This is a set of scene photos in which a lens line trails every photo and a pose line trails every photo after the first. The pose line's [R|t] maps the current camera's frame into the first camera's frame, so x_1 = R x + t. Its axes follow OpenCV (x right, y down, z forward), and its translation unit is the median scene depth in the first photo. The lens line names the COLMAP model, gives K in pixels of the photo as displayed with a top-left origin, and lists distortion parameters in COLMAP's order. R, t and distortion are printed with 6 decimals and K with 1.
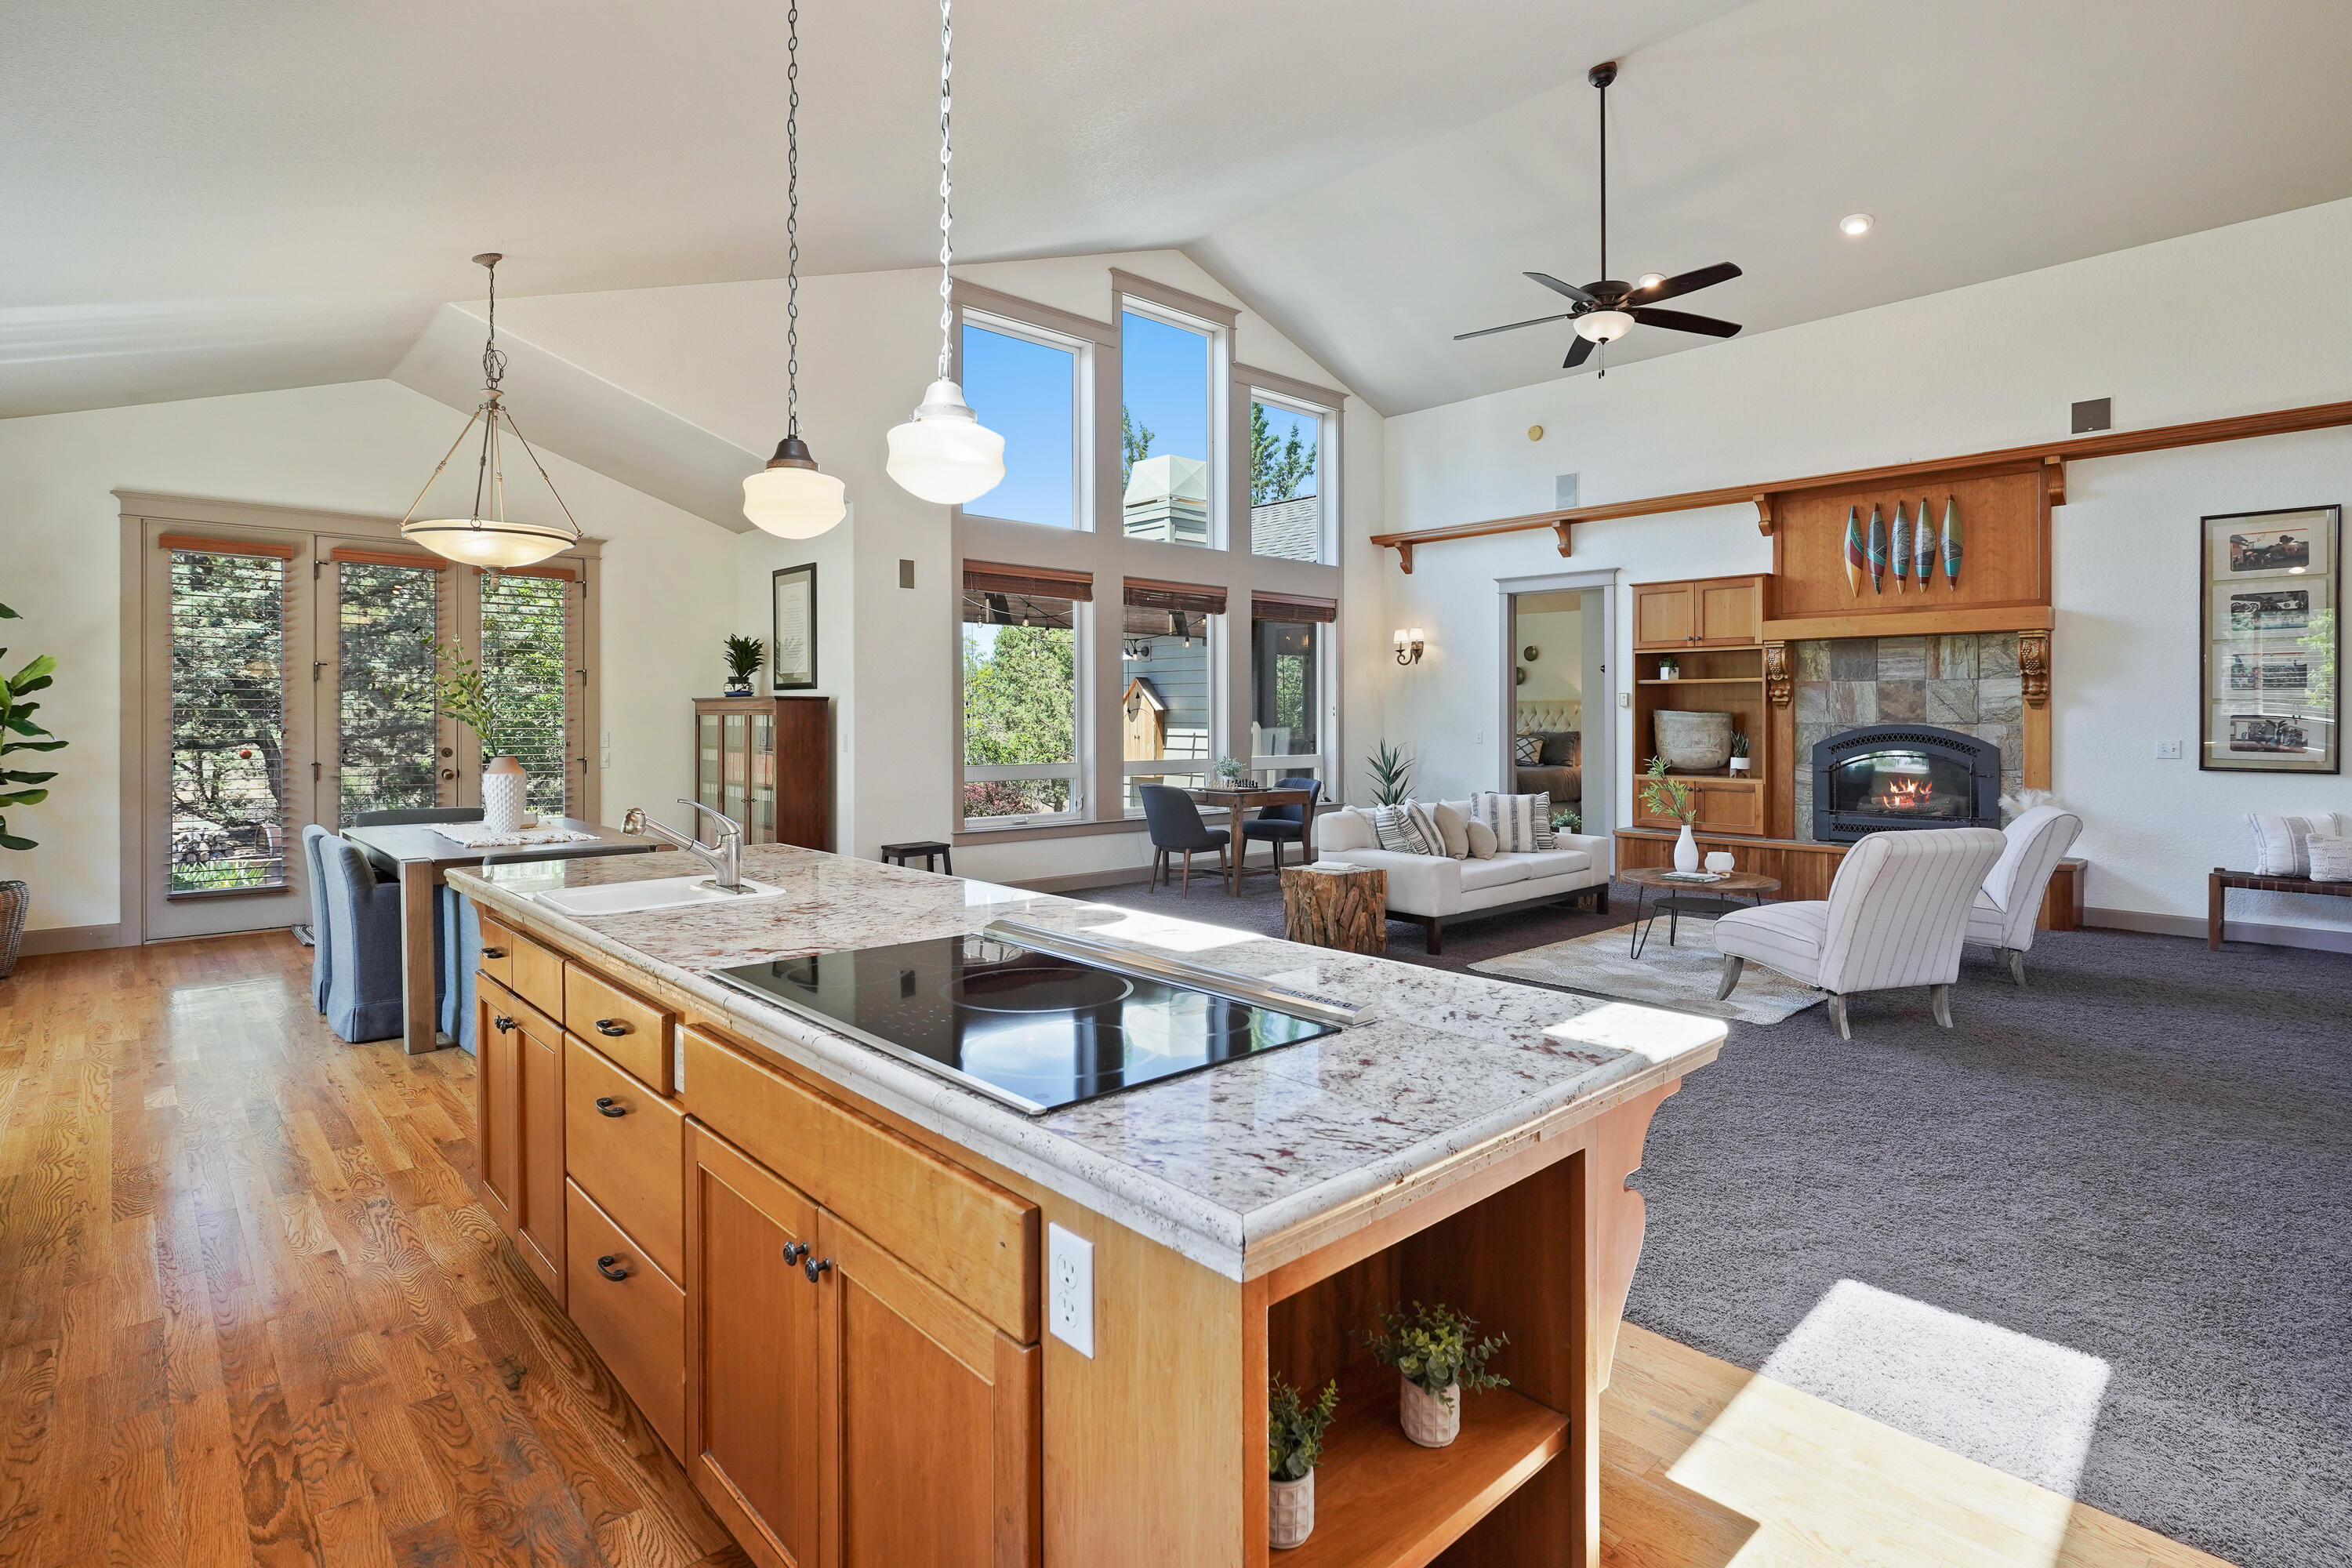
lens RADIAL K [[1165.8, 0, 1179.6], [0, 1165.8, 698.4], [0, 0, 1]] dist [-0.002256, 0.001428]
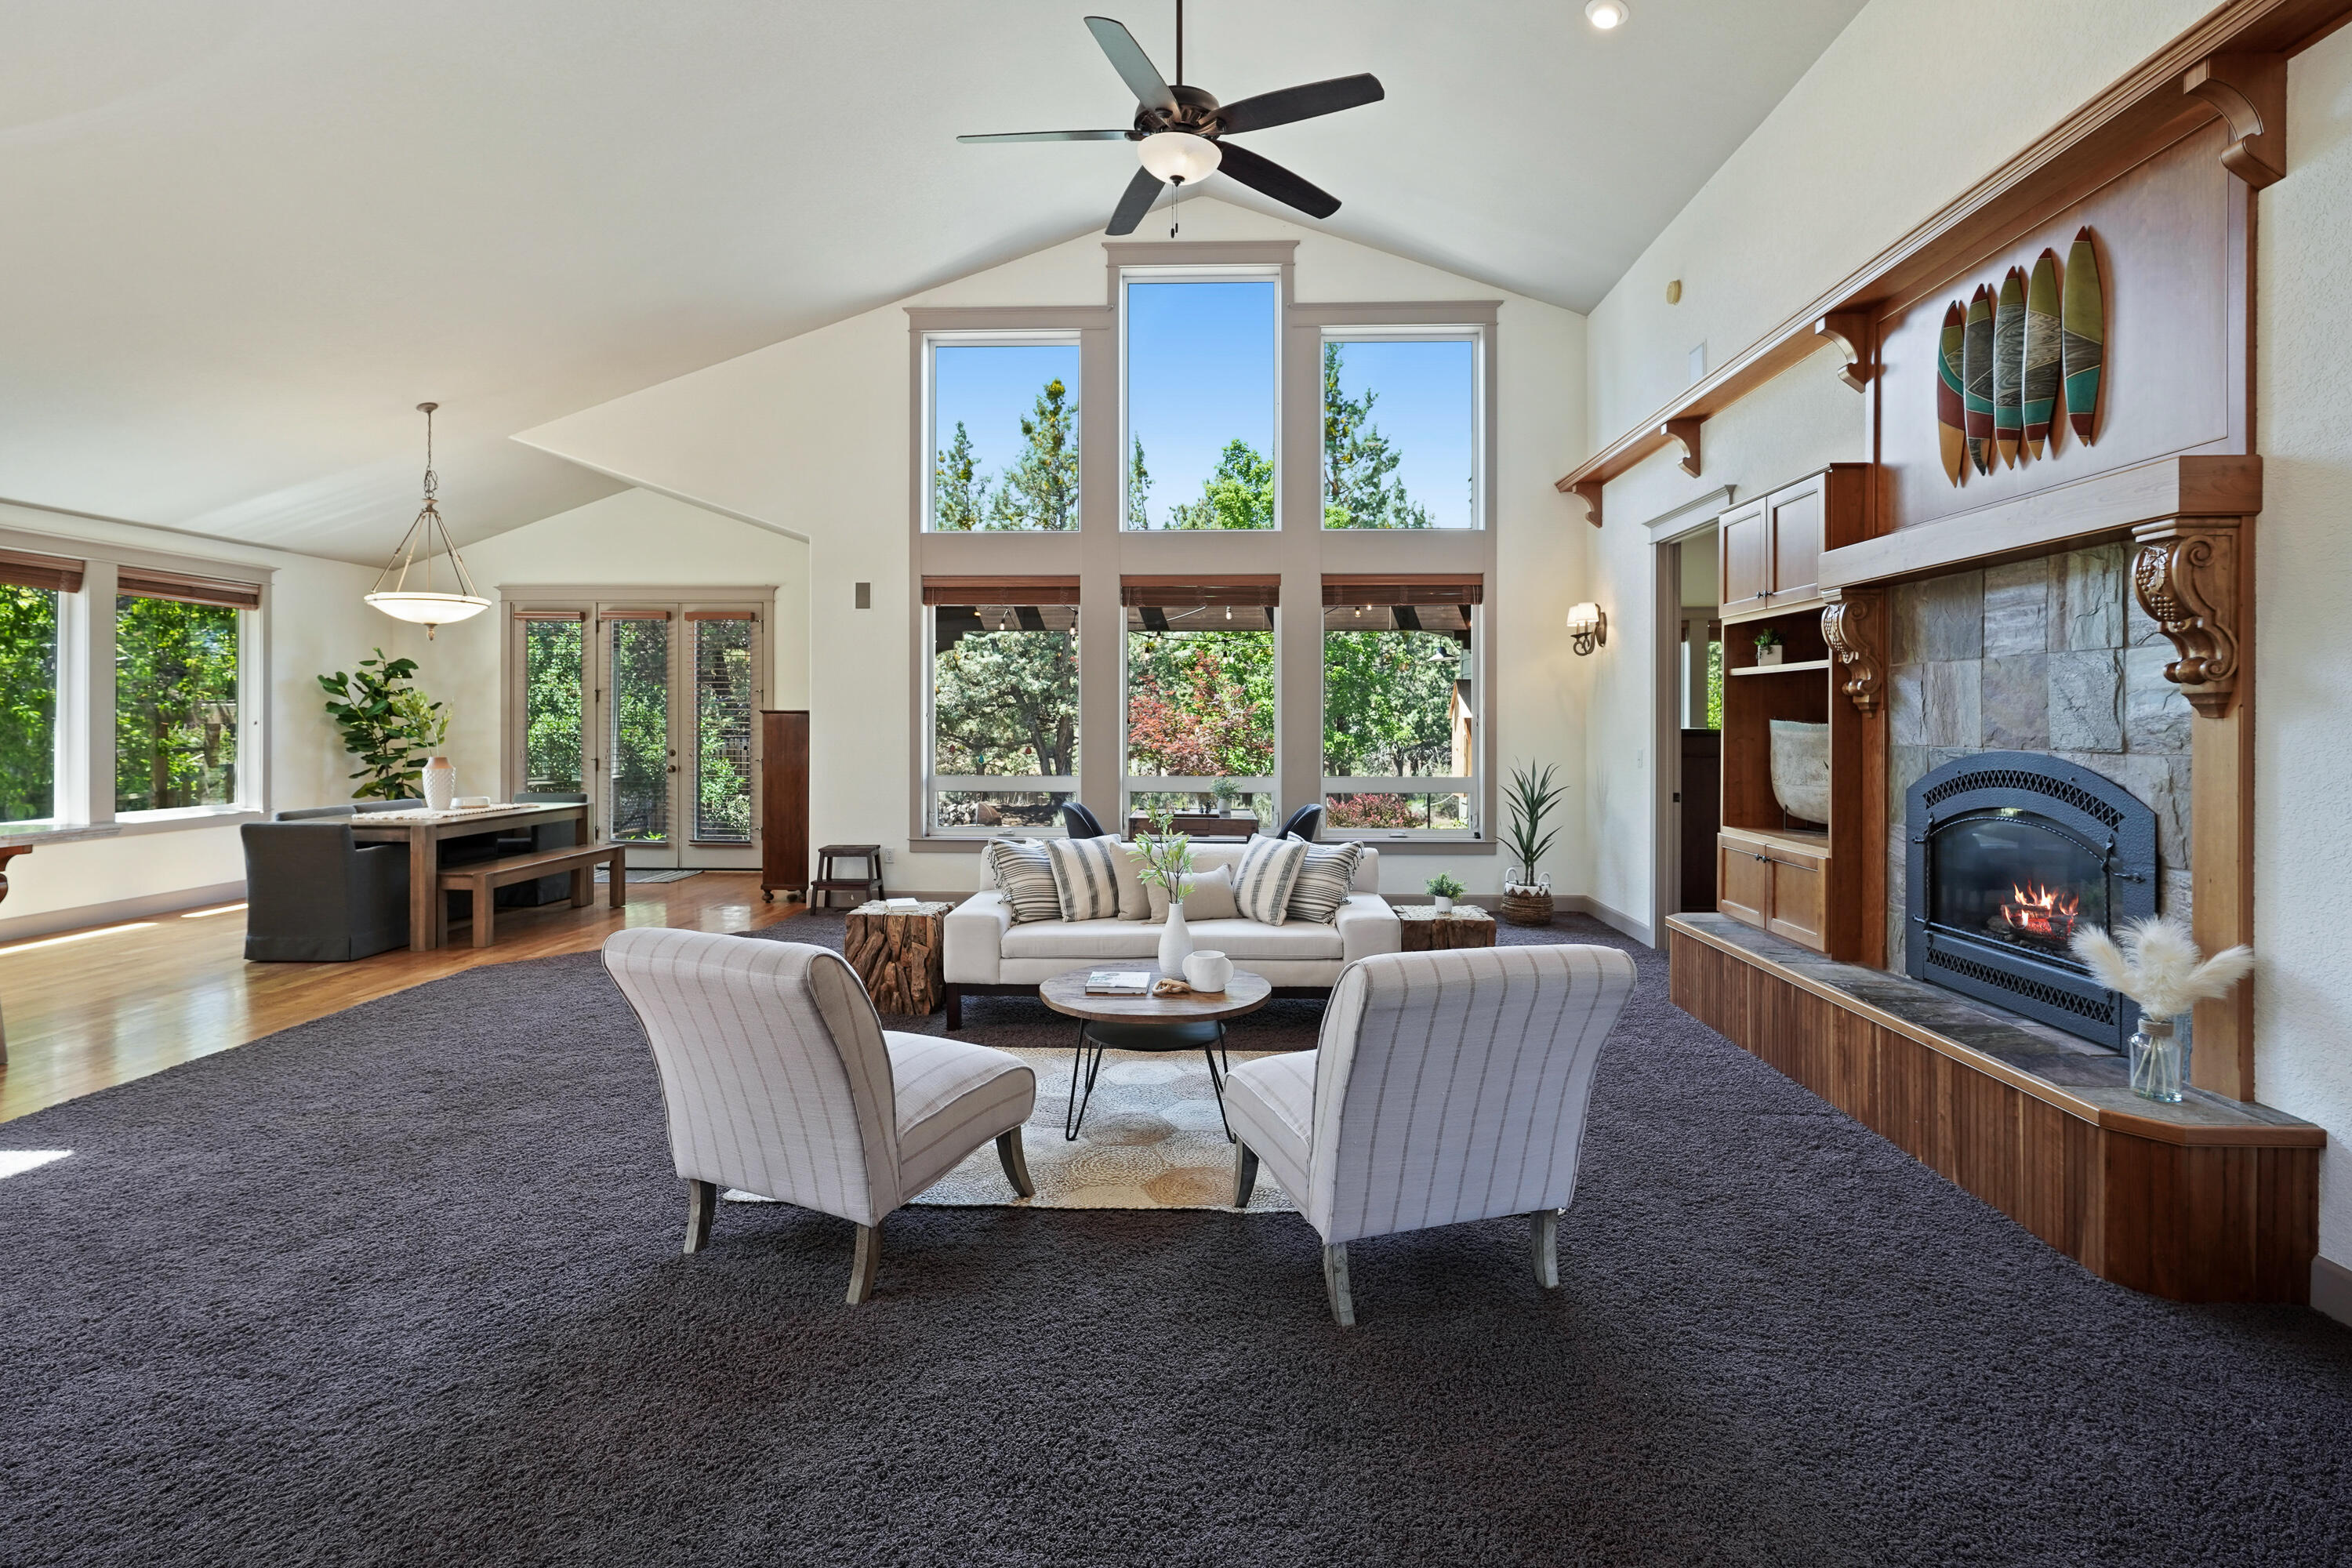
lens RADIAL K [[1147.2, 0, 1179.4], [0, 1147.2, 714.8], [0, 0, 1]] dist [0.001181, 0.001177]
pose [[0.703500, -0.004070, -0.710683, 0.699501], [0.011618, 0.999916, 0.005775, 0.001060], [0.710600, -0.012320, 0.703488, 0.439064]]
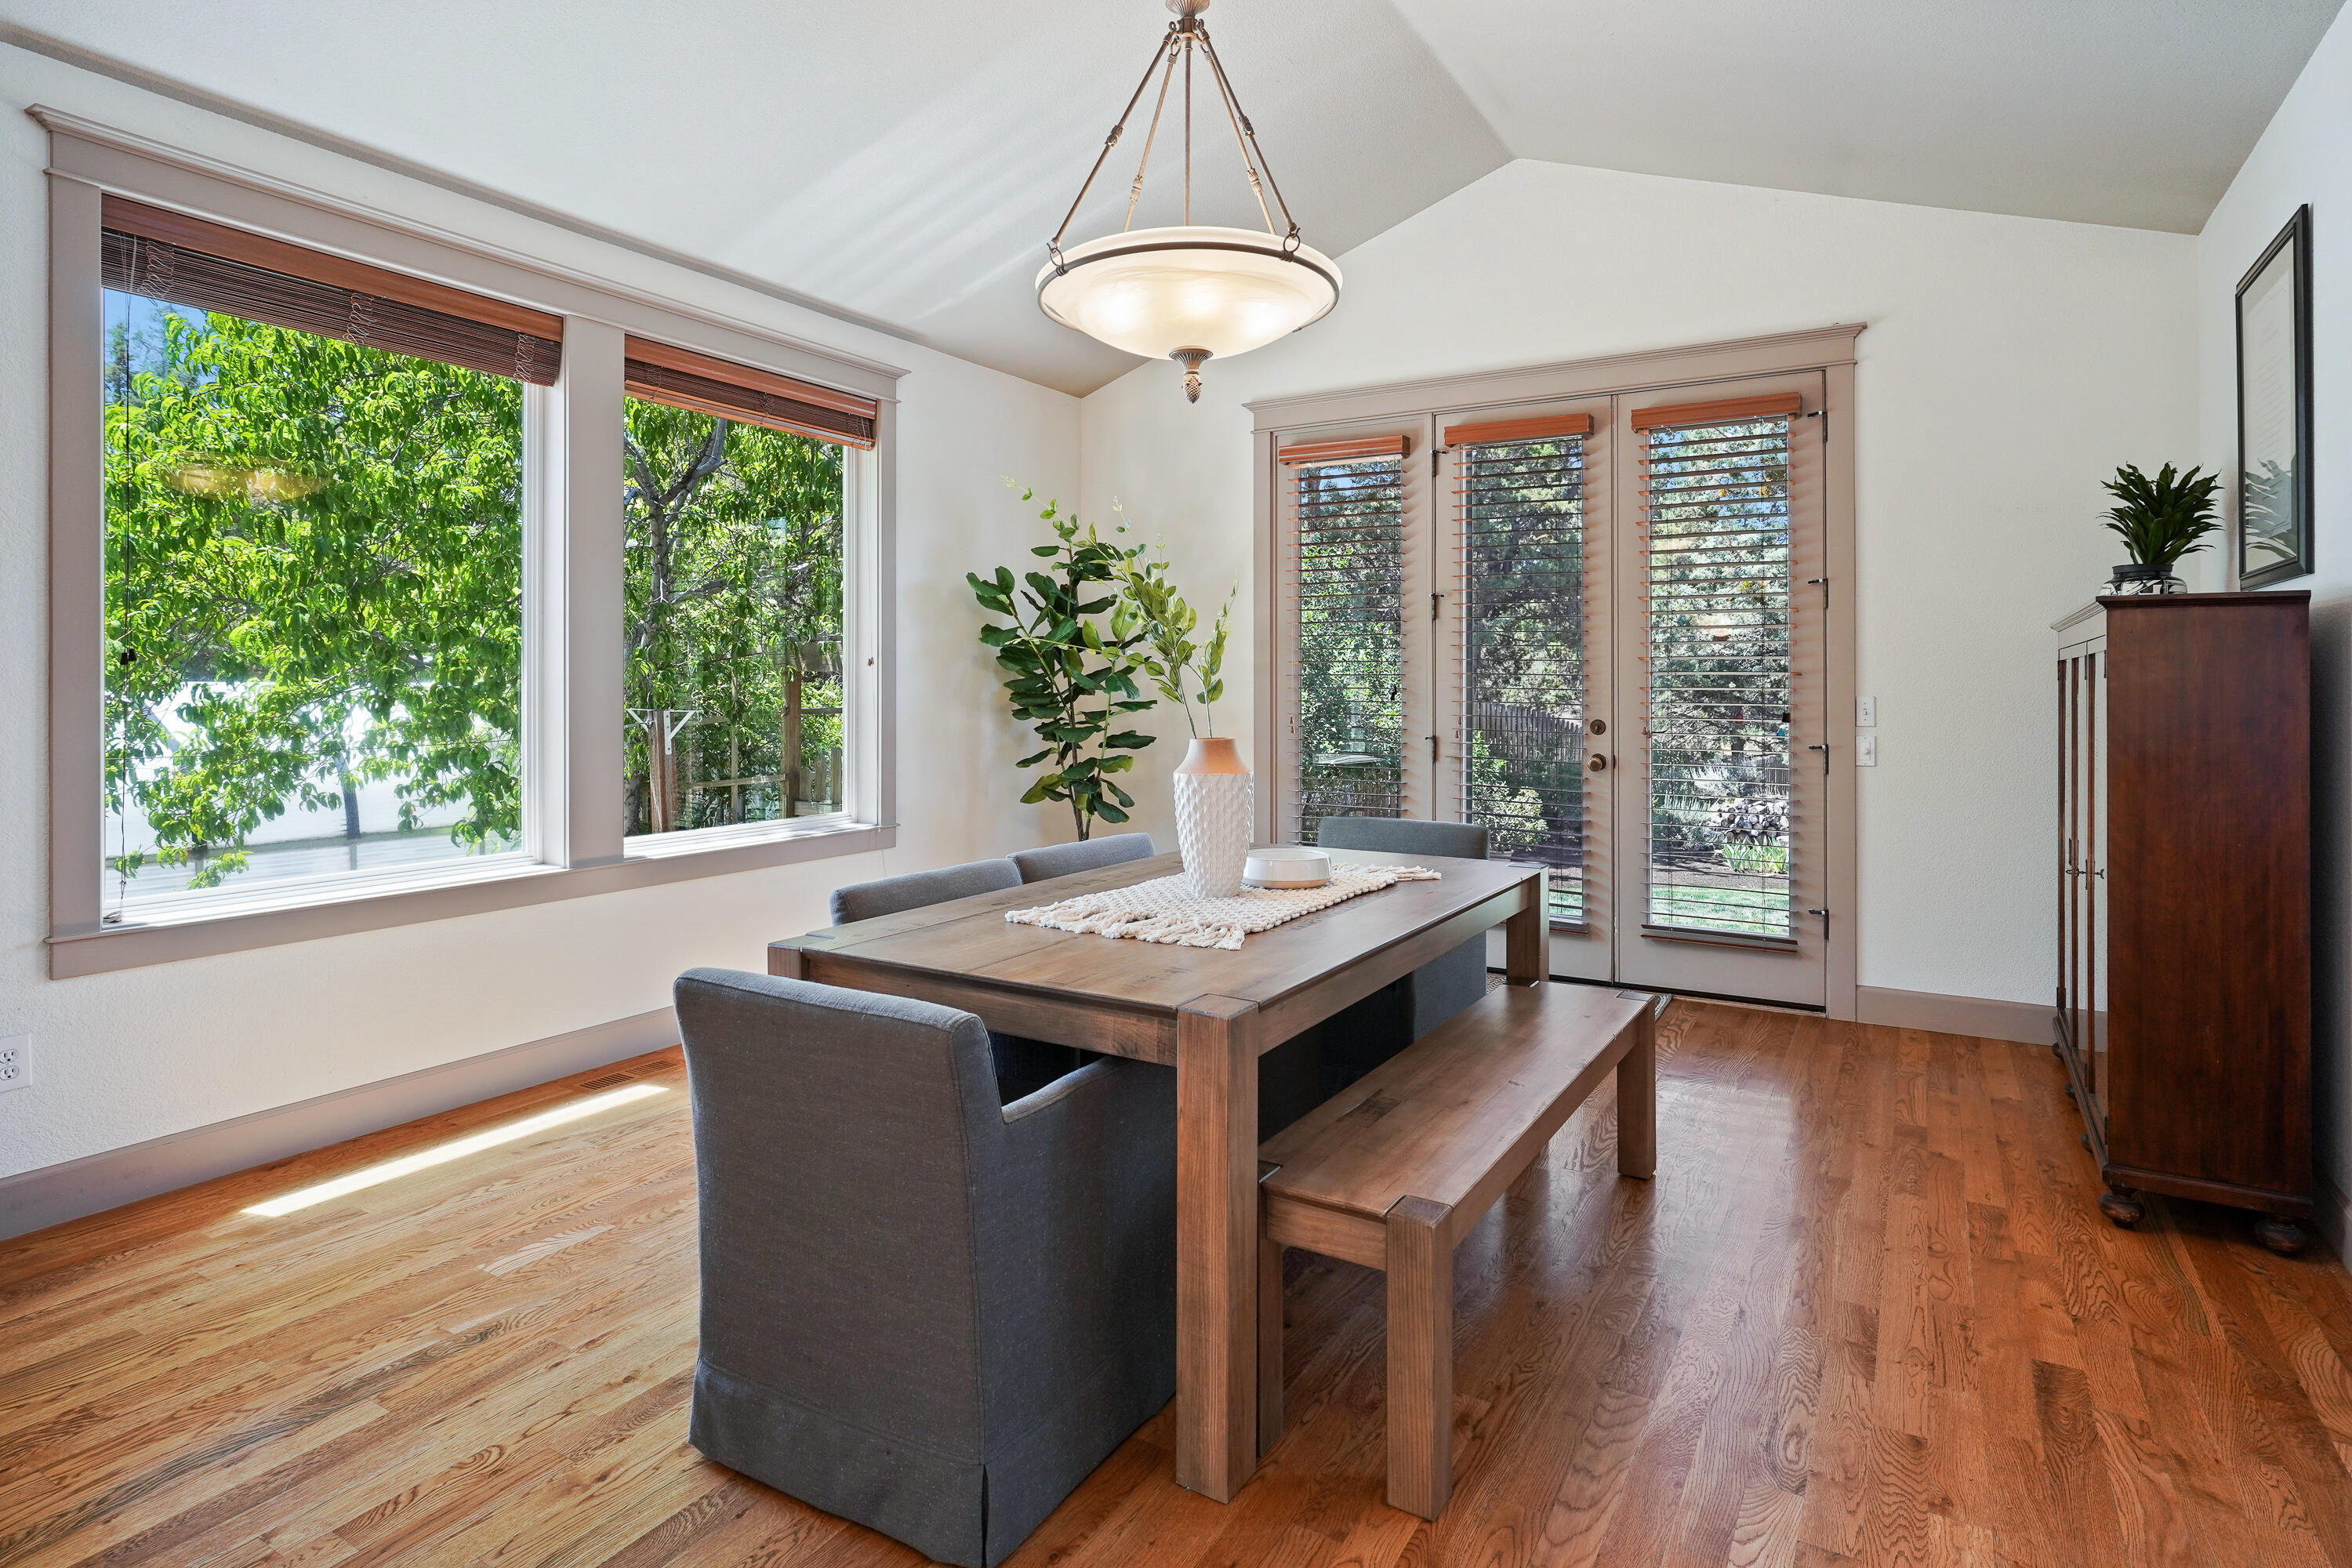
lens RADIAL K [[1235.7, 0, 1197.8], [0, 1235.7, 683.8], [0, 0, 1]] dist [-0.000996, 0.000589]
pose [[0.283570, -0.003516, -0.958945, -0.054139], [0.015852, 0.999874, 0.001022, 0.018144], [0.958820, -0.015491, 0.283590, 0.564769]]
